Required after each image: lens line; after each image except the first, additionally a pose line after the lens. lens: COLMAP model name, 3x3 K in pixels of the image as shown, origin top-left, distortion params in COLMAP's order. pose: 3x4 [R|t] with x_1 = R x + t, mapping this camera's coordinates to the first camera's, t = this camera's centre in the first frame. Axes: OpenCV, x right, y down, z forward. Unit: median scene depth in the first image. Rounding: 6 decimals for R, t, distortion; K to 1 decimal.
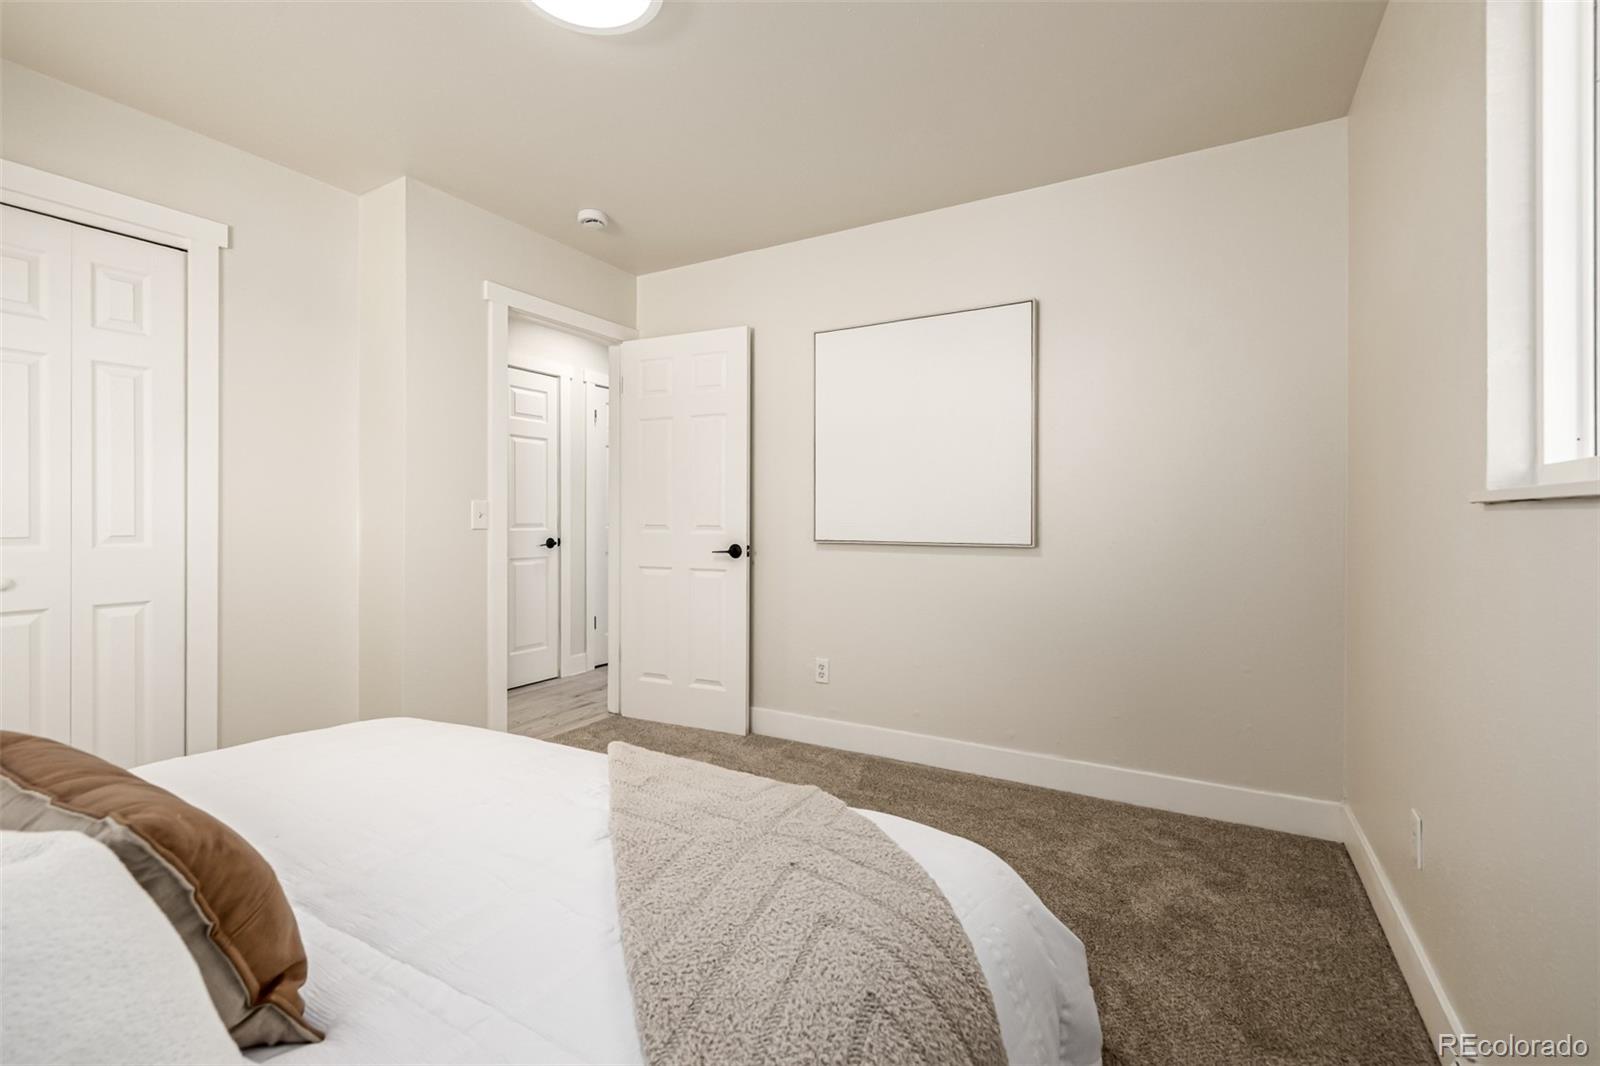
lens RADIAL K [[700.2, 0, 797.9], [0, 700.2, 525.6], [0, 0, 1]] dist [-0.000299, 0.001036]
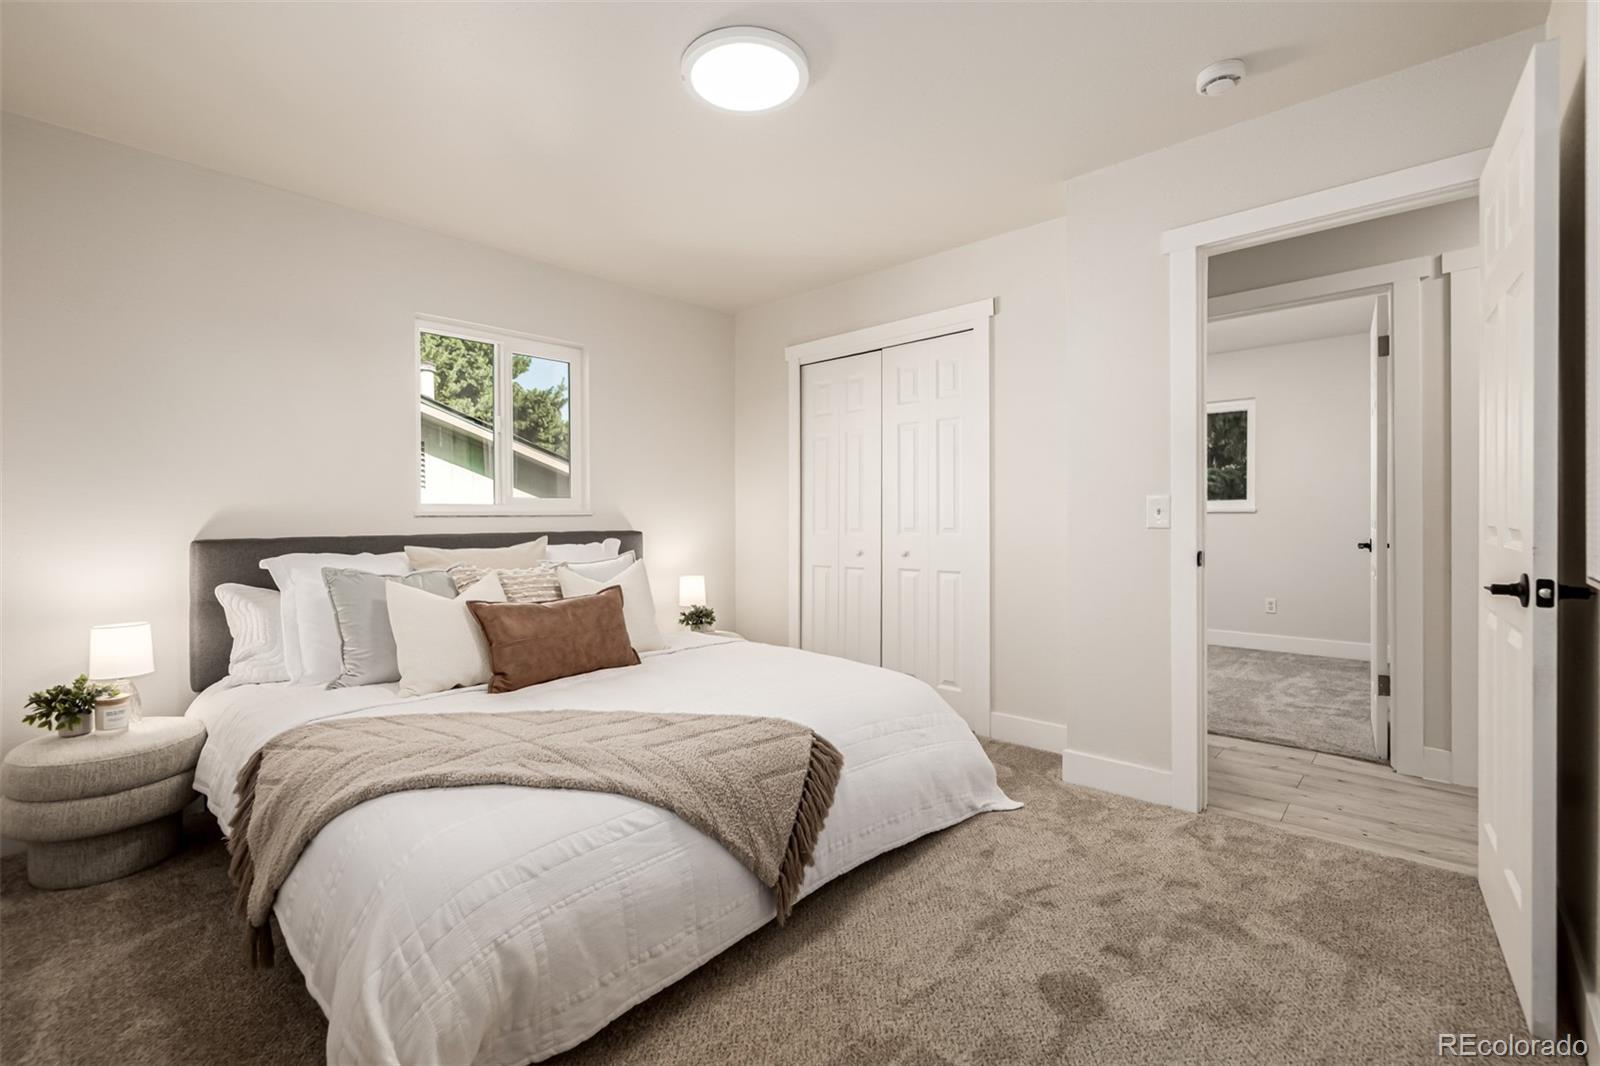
lens RADIAL K [[700.2, 0, 811.4], [0, 700.2, 526.7], [0, 0, 1]] dist [-0.000299, 0.001036]
pose [[-0.196227, 0.010762, -0.980499, 0.582747], [-0.007493, 0.999894, 0.012475, -0.005282], [0.980530, 0.009795, -0.196126, 0.943505]]
